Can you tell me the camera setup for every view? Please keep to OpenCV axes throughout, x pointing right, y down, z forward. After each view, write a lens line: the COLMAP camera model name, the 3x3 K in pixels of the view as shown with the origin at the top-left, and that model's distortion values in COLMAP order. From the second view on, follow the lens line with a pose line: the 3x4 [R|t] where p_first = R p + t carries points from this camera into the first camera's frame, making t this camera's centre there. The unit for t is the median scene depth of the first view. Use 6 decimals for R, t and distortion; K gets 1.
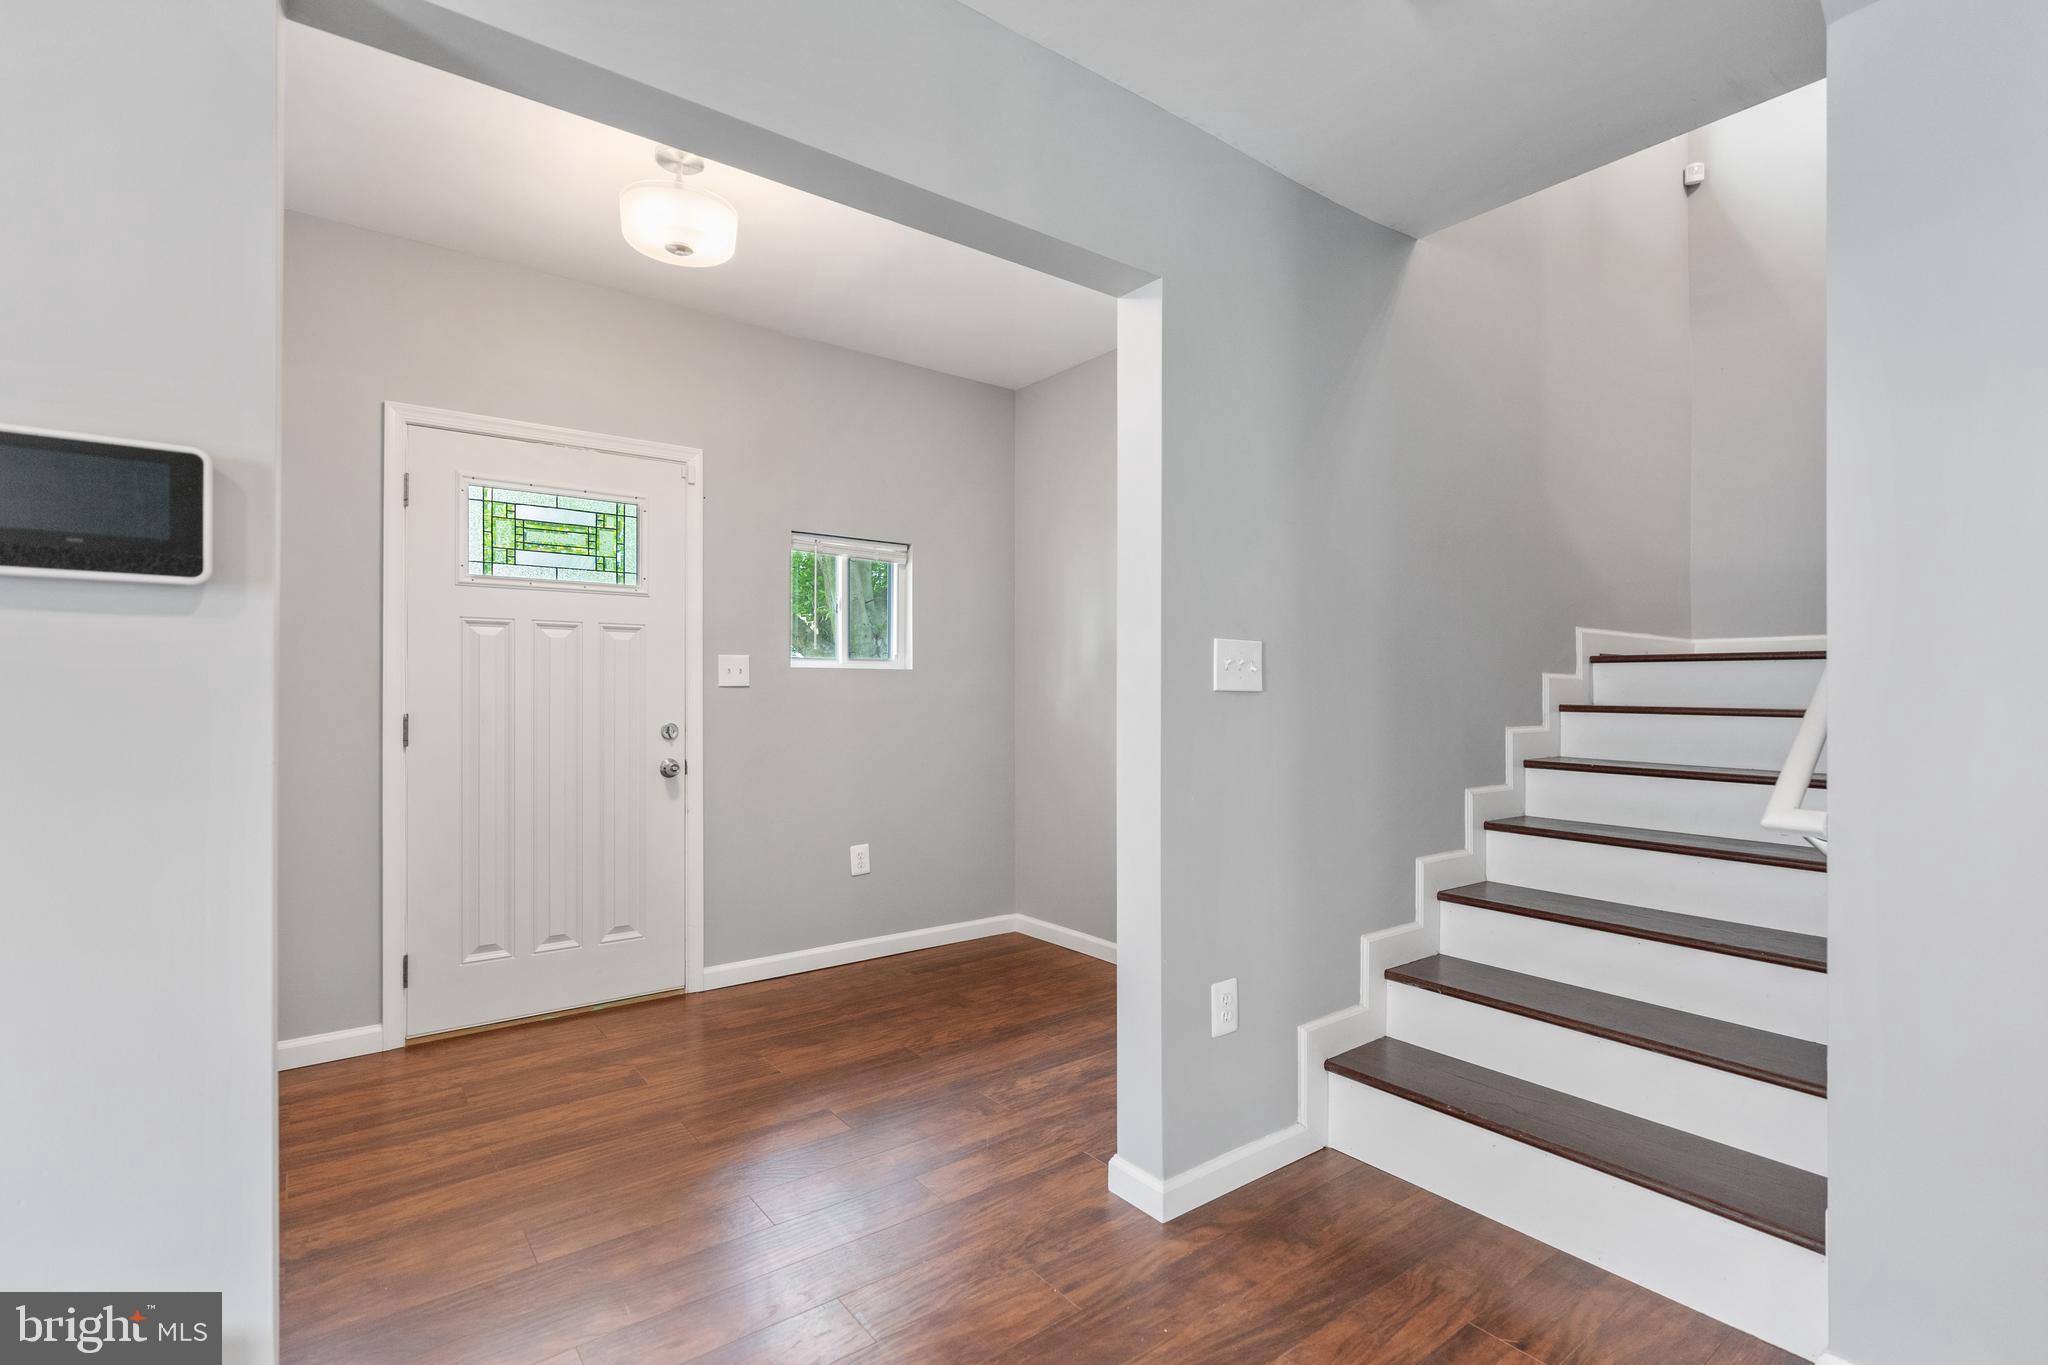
lens RADIAL K [[940.8, 0, 1011.2], [0, 940.8, 693.8], [0, 0, 1]] dist [-0.006127, 0.000633]
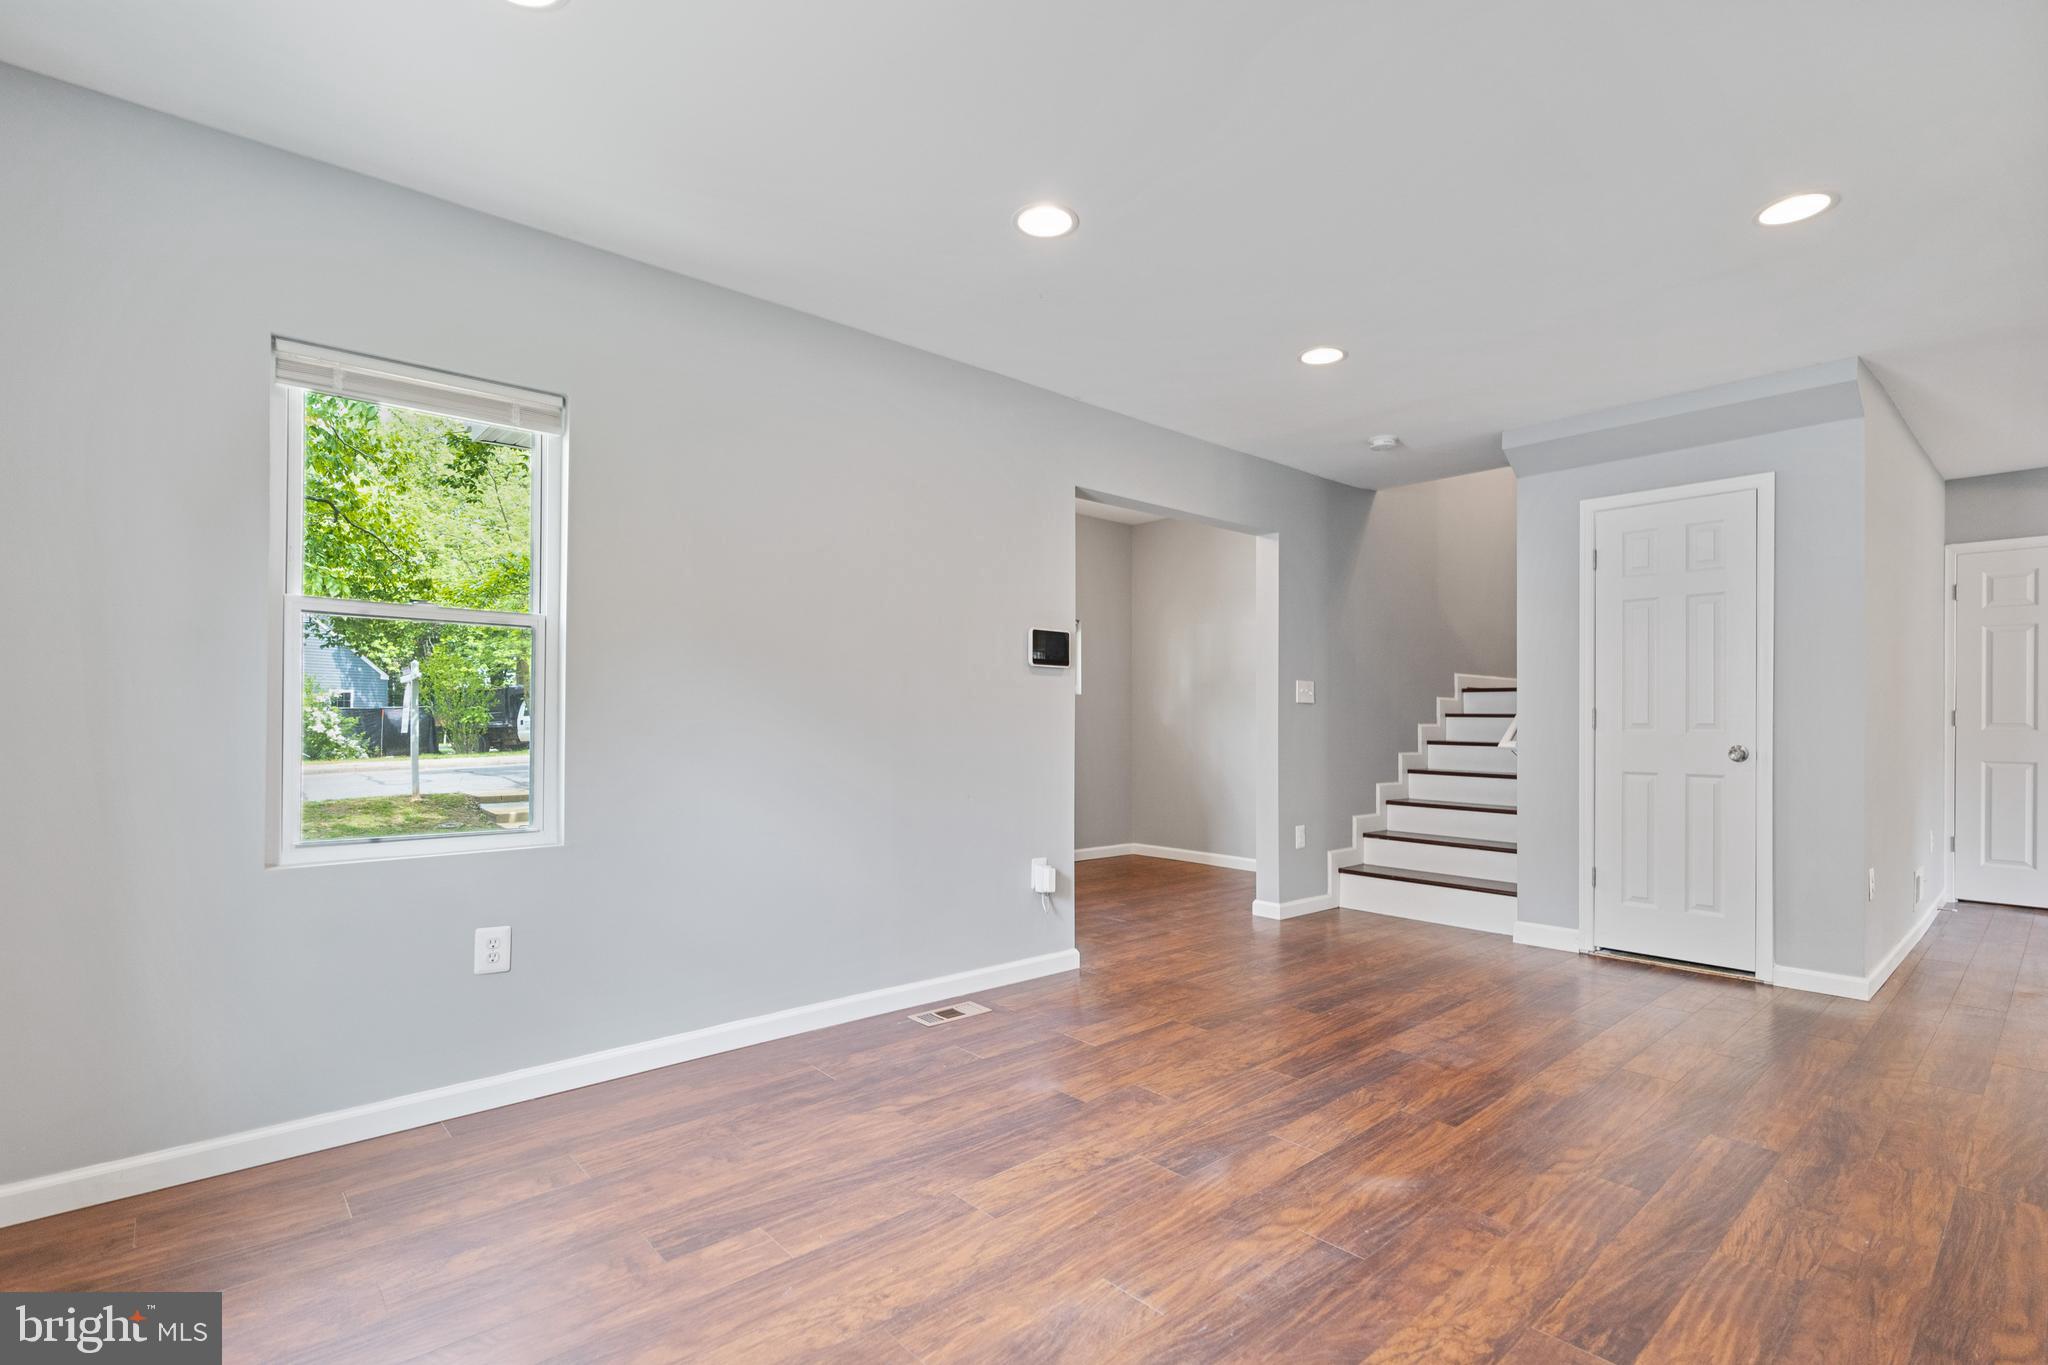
lens RADIAL K [[951.1, 0, 1013.8], [0, 951.1, 723.4], [0, 0, 1]] dist [-0.011658, 0.000233]
pose [[0.997685, 0.001148, 0.068001, -0.477247], [-0.001205, 0.999999, 0.000791, 0.034489], [-0.068000, -0.000872, 0.997685, -0.971926]]
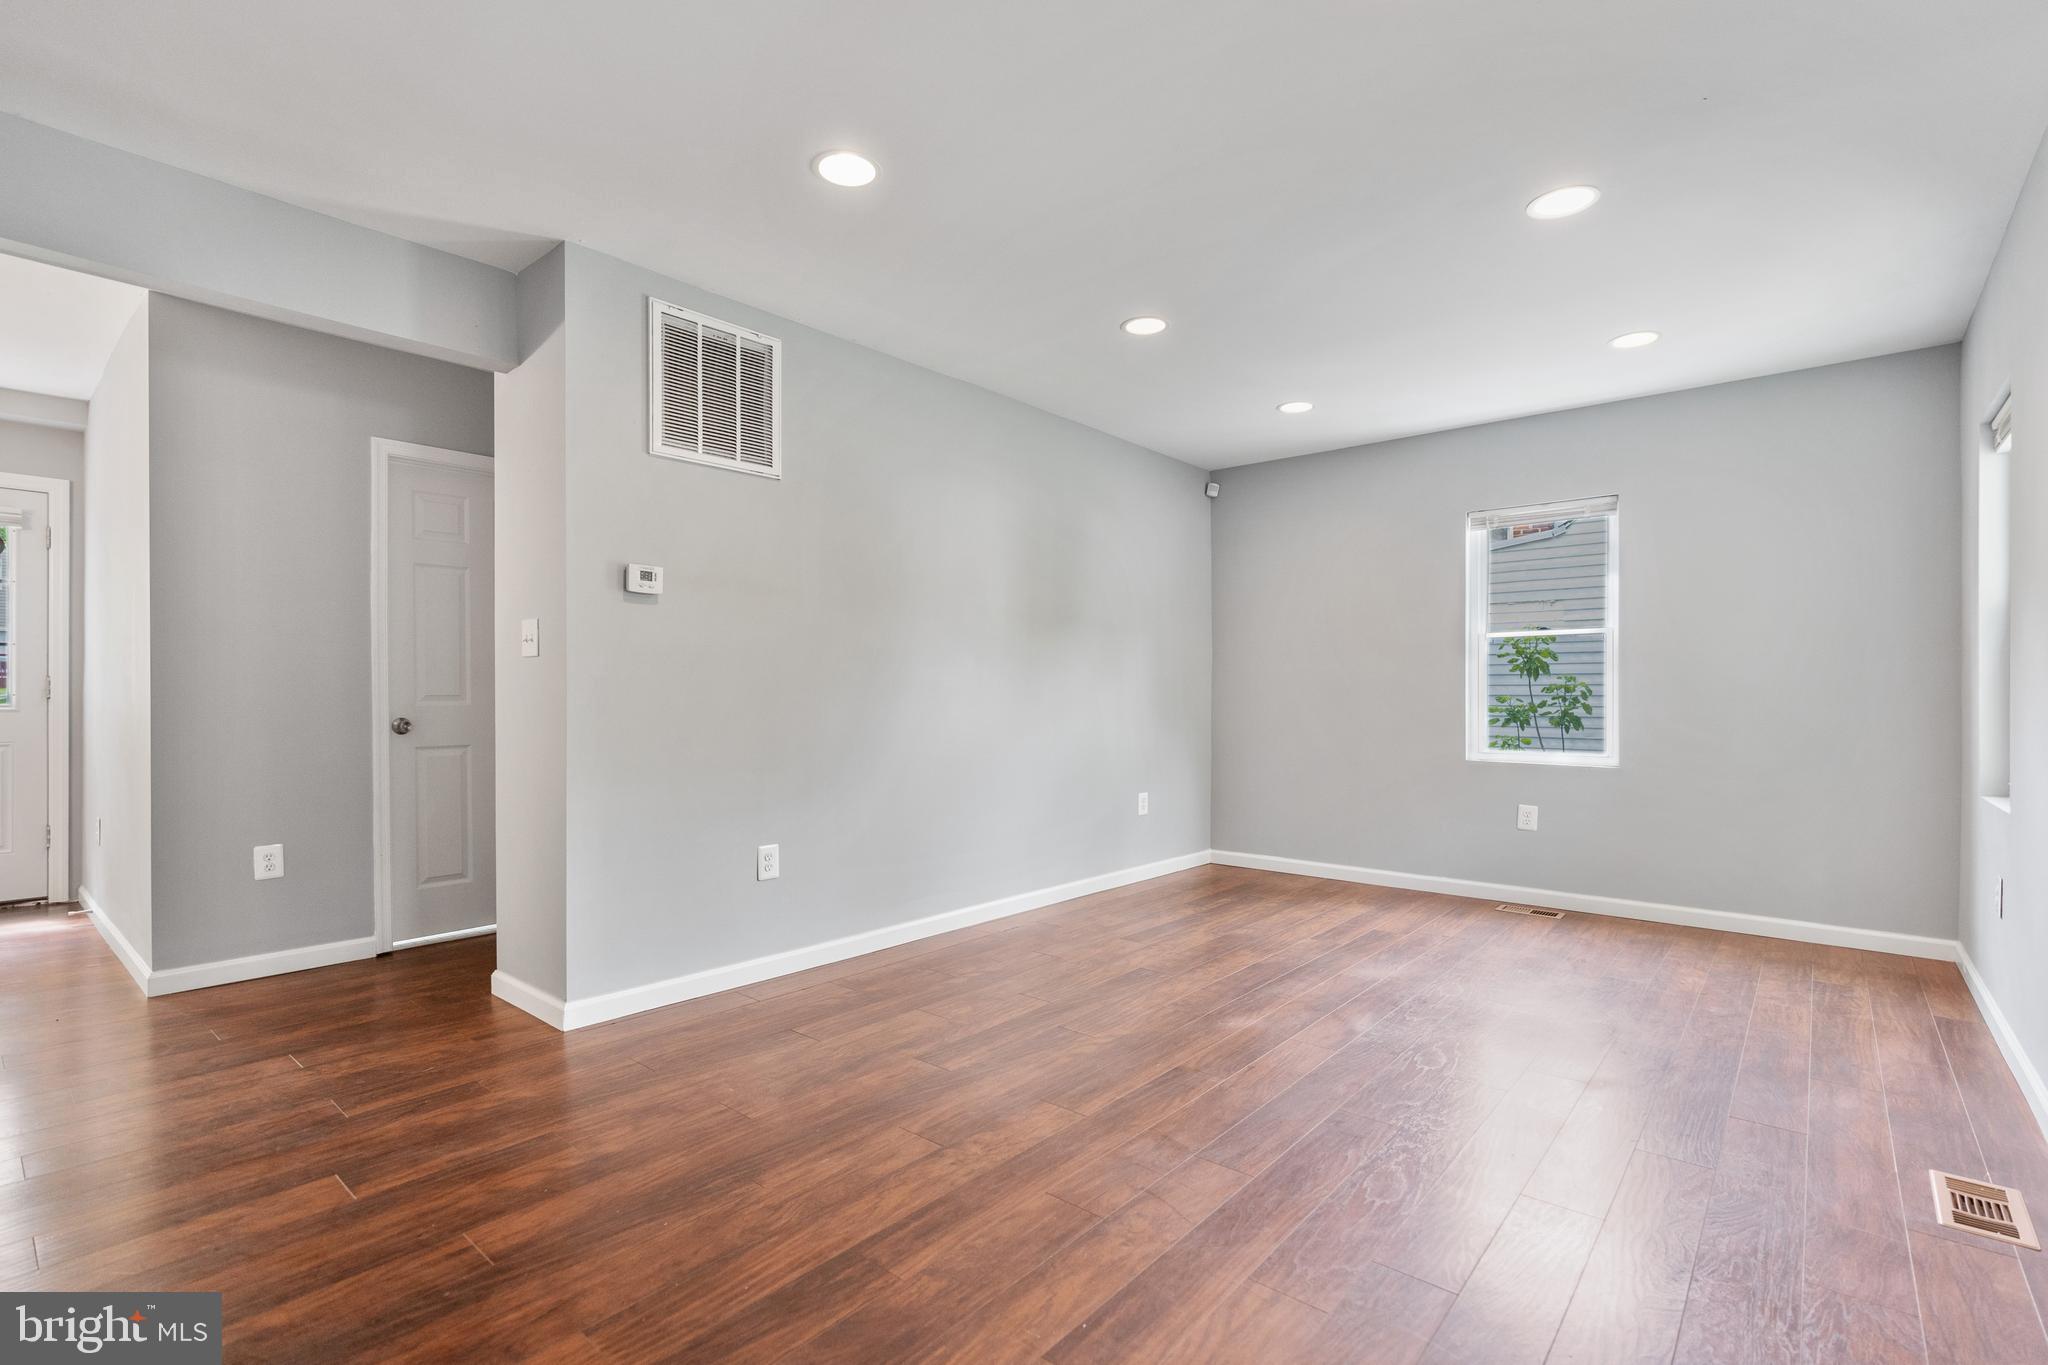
lens RADIAL K [[940.8, 0, 1011.2], [0, 940.8, 693.8], [0, 0, 1]] dist [-0.006127, 0.000633]
pose [[-0.979126, -0.002384, -0.203240, 0.302288], [-0.002714, 0.999995, 0.001343, 0.036660], [0.203235, 0.001866, -0.979128, 0.666891]]
